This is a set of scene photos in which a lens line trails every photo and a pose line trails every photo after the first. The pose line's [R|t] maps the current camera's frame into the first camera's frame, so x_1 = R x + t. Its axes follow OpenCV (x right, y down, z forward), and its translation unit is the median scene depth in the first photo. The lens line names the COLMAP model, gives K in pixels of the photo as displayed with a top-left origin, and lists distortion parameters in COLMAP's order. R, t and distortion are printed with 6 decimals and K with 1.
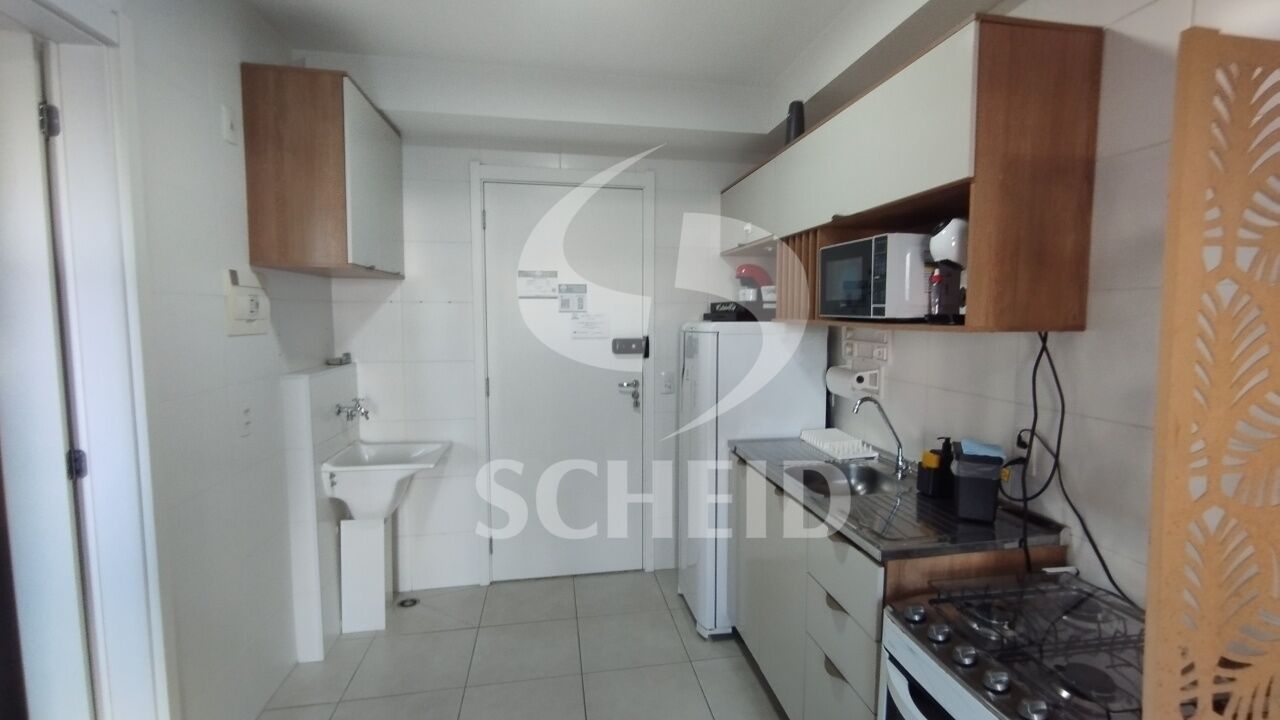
lens RADIAL K [[599.5, 0, 666.6], [0, 599.5, 360.7], [0, 0, 1]] dist [0.008348, -0.001556]
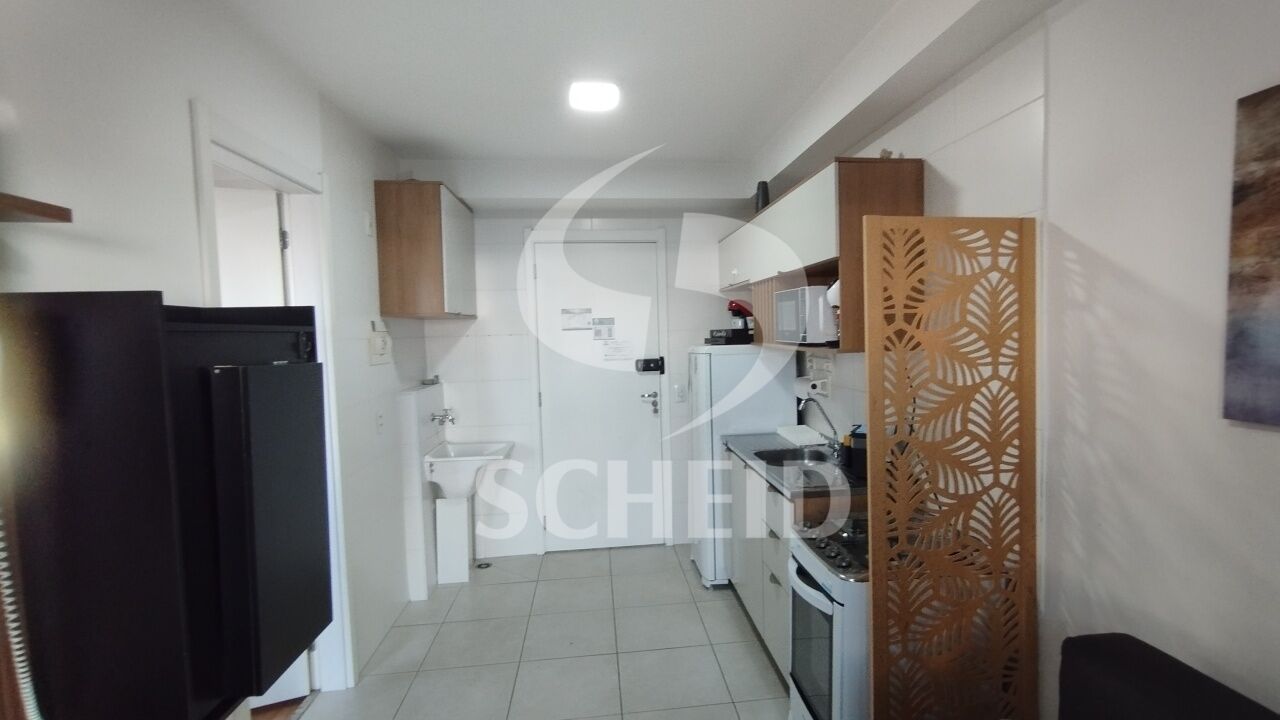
lens RADIAL K [[601.8, 0, 667.2], [0, 601.8, 366.8], [0, 0, 1]] dist [0.004784, 0.000719]
pose [[0.997095, -0.023550, -0.072434, 0.082065], [0.022259, 0.999580, -0.018578, 0.004521], [0.072841, 0.016912, 0.997200, -0.319685]]
